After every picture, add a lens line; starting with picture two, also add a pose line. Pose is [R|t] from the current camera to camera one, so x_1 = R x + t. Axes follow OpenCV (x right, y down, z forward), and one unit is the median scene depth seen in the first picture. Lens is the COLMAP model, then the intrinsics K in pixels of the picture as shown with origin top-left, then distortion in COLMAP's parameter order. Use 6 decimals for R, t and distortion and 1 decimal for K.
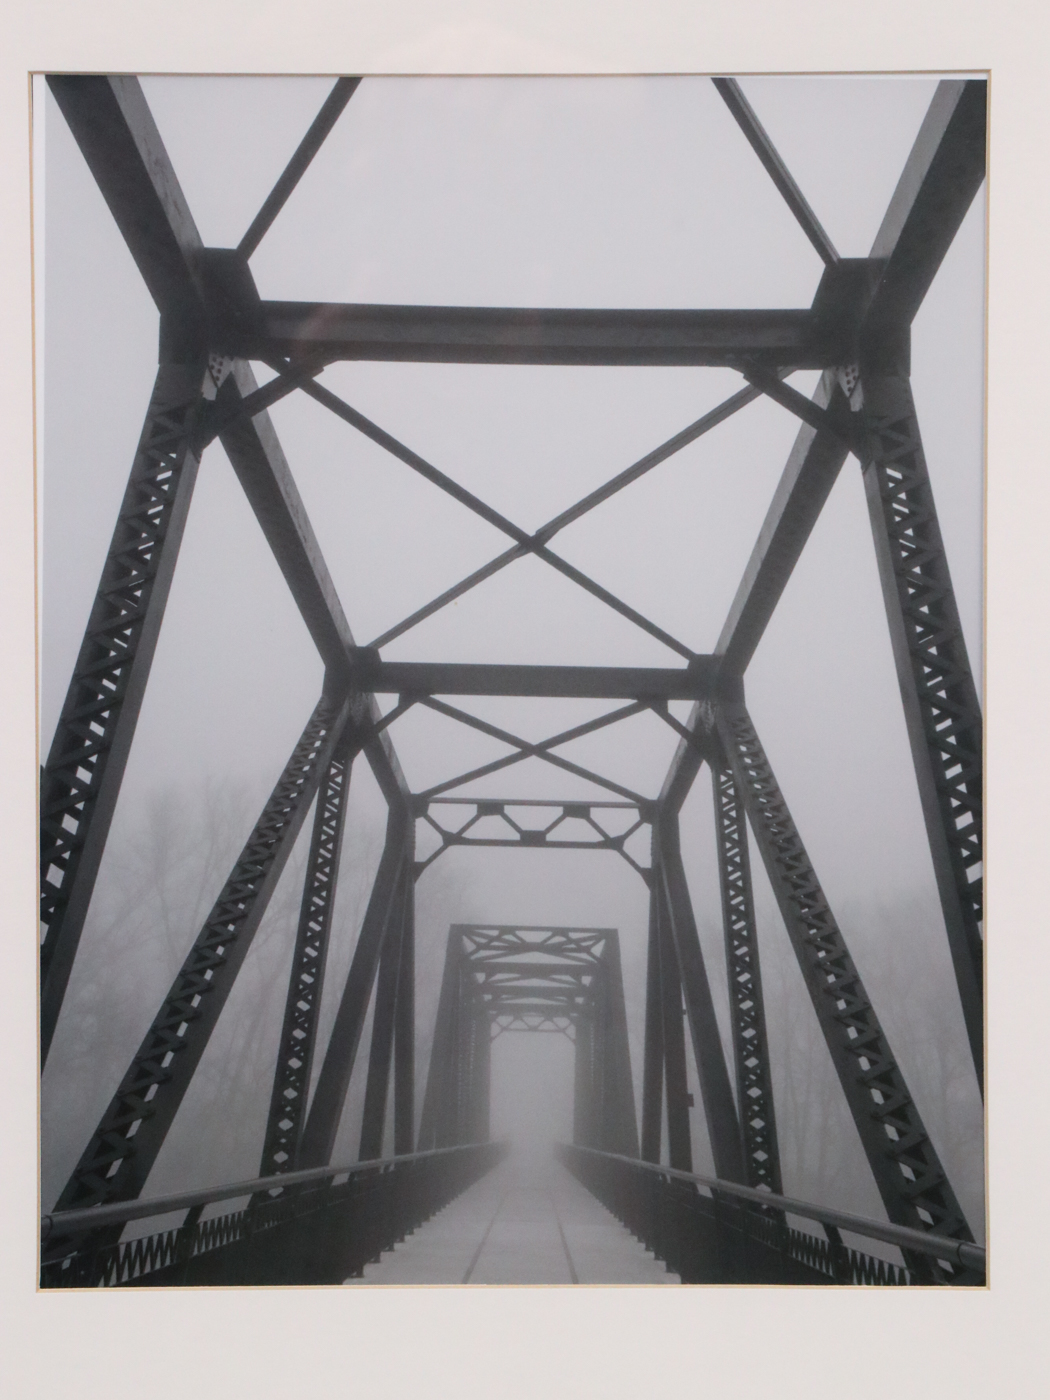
lens RADIAL K [[7144.9, 0, 473.9], [0, 7144.9, 733.9], [0, 0, 1]] dist [1.138463, 0.000000]
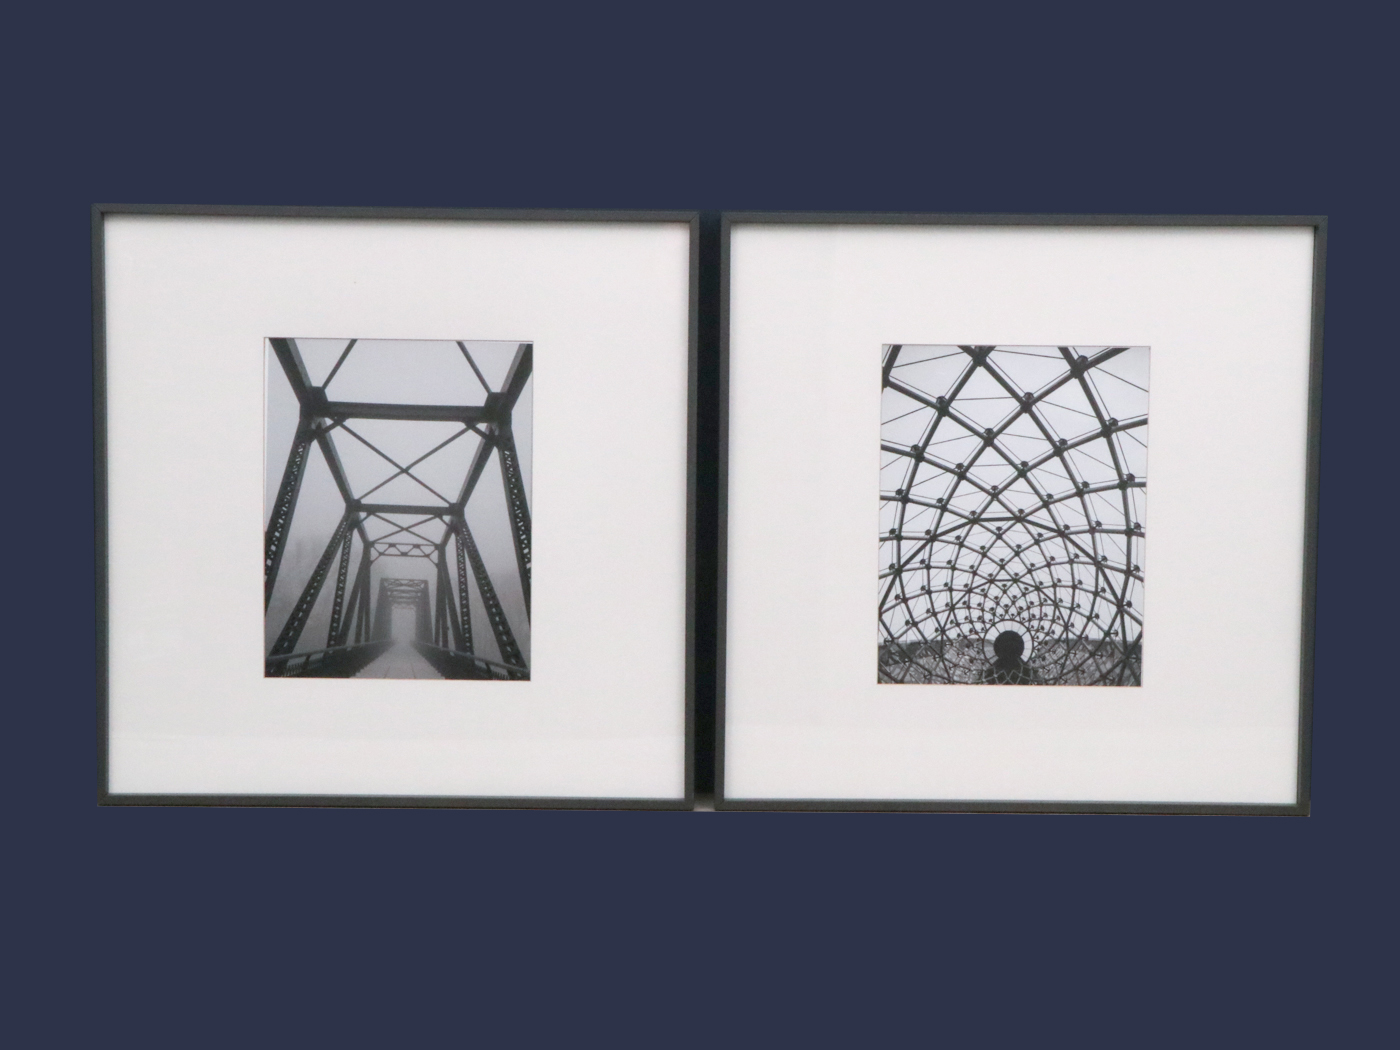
lens RADIAL K [[2344.2, 0, 704.0], [0, 2344.2, 526.6], [0, 0, 1]] dist [-0.114042, 0.000000]
pose [[0.990226, 0.008527, 0.139211, -0.006140], [-0.006814, 0.999895, -0.012776, 0.014851], [-0.139306, 0.011702, 0.990180, -0.164671]]
